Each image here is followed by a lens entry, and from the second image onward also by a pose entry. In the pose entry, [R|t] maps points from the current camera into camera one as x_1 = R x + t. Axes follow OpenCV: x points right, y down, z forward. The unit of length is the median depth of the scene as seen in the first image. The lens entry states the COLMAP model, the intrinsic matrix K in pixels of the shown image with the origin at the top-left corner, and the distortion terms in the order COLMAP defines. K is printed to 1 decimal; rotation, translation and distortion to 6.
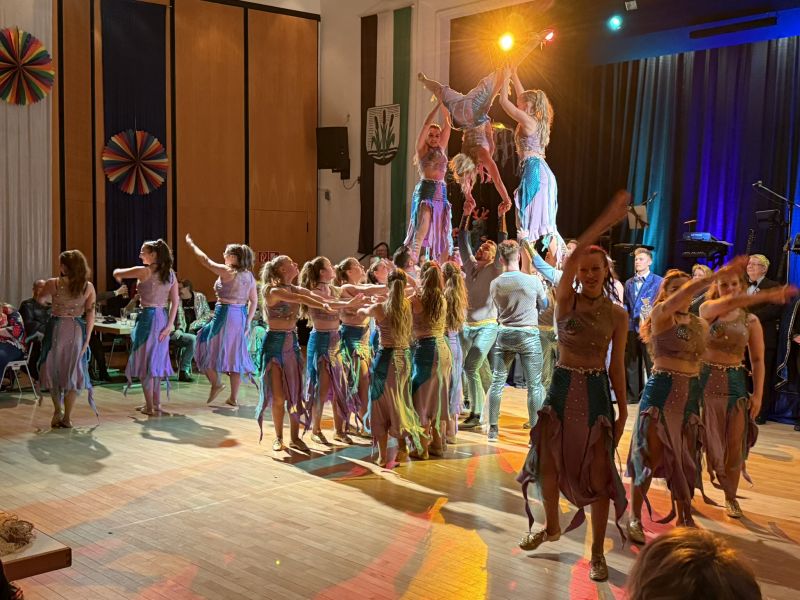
lens RADIAL K [[865.9, 0, 400.0], [0, 865.9, 300.0], [0, 0, 1]] dist [0.211635, -0.434014]
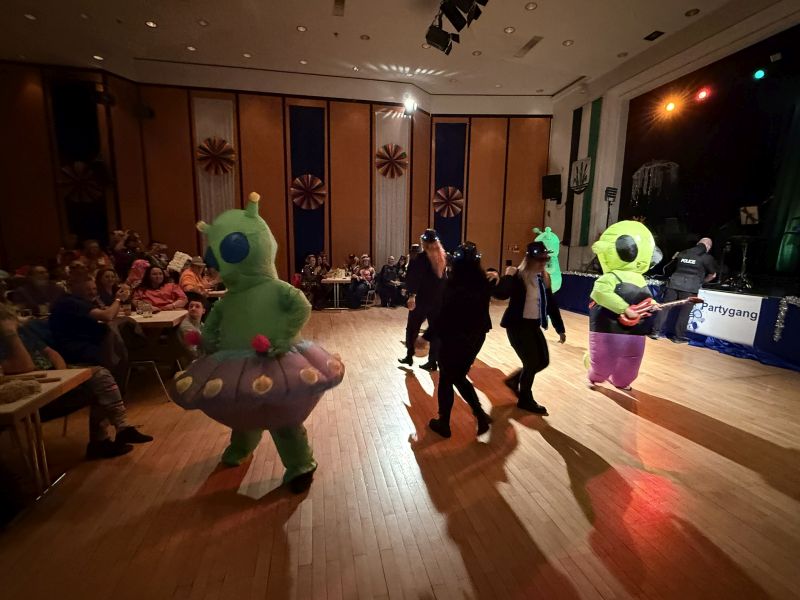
lens RADIAL K [[370.3, 0, 401.0], [0, 370.3, 301.1], [0, 0, 1]] dist [0.000552, -0.000730]
pose [[0.831192, 0.082984, -0.549757, 0.111879], [-0.035565, 0.994709, 0.096377, -0.000778], [0.554846, -0.060556, 0.829746, 0.176739]]
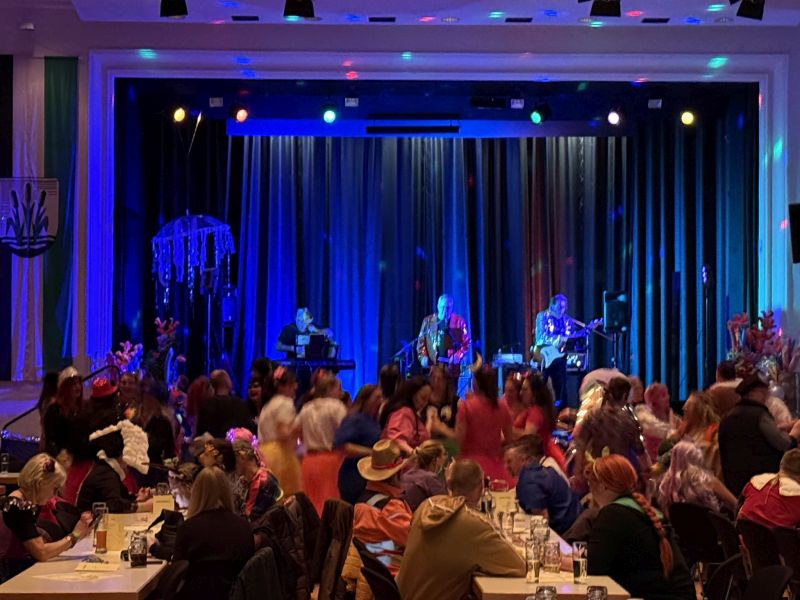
lens RADIAL K [[2043.6, 0, 398.2], [0, 2043.6, 282.7], [0, 0, 1]] dist [0.090211, 0.850524]
pose [[0.712842, 0.019500, 0.701053, -1.016103], [0.048633, 0.995833, -0.077151, 0.012775], [-0.699636, 0.089091, 0.708923, -0.433163]]
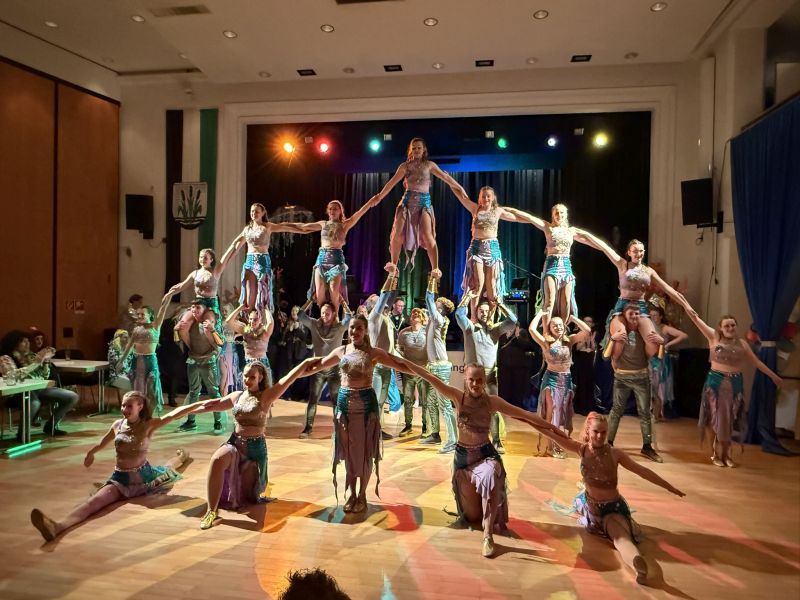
lens RADIAL K [[544.6, 0, 395.5], [0, 544.6, 300.4], [0, 0, 1]] dist [0.006519, 0.005445]
pose [[0.831829, -0.003197, 0.555022, -0.209145], [0.027249, 0.999013, -0.035084, -0.021120], [-0.554362, 0.044307, 0.831095, 0.209592]]
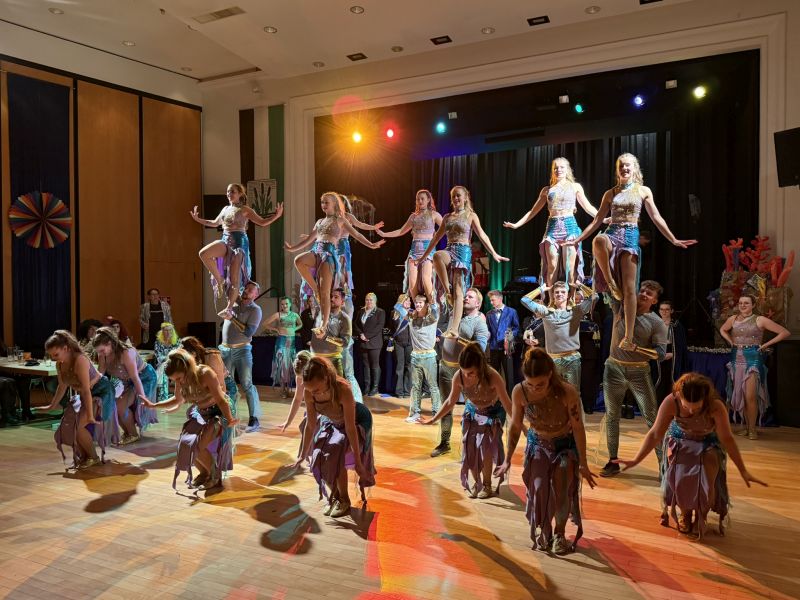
lens RADIAL K [[596.4, 0, 401.3], [0, 596.4, 303.3], [0, 0, 1]] dist [0.088176, -0.099495]
pose [[0.952611, -0.022087, 0.303387, -0.095540], [0.034556, 0.998762, -0.035791, -0.005590], [-0.302221, 0.044578, 0.952195, 0.120187]]
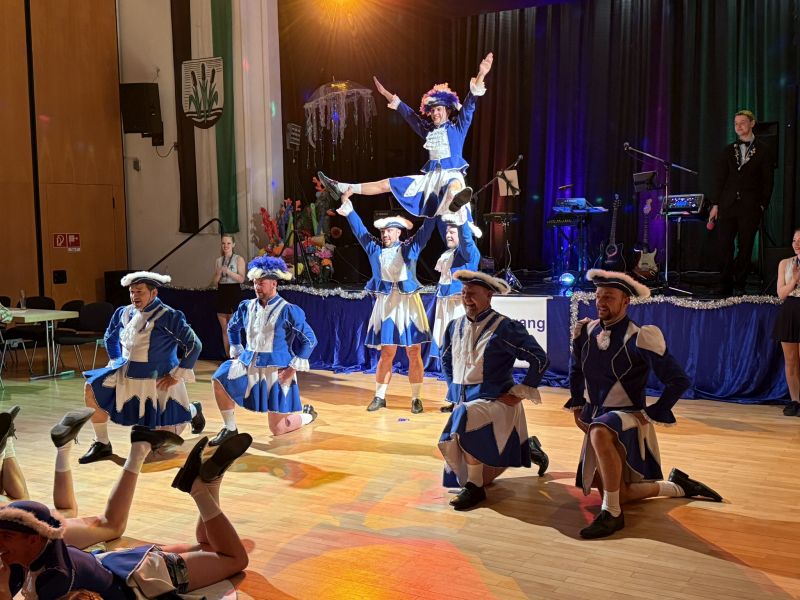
lens RADIAL K [[926.8, 0, 400.0], [0, 926.8, 300.0], [0, 0, 1]] dist [0.194979, -0.370072]
pose [[0.975273, -0.046207, 0.216117, -0.040522], [0.042131, 0.998837, 0.023435, -0.000032], [-0.216949, -0.013751, 0.976086, 0.055416]]
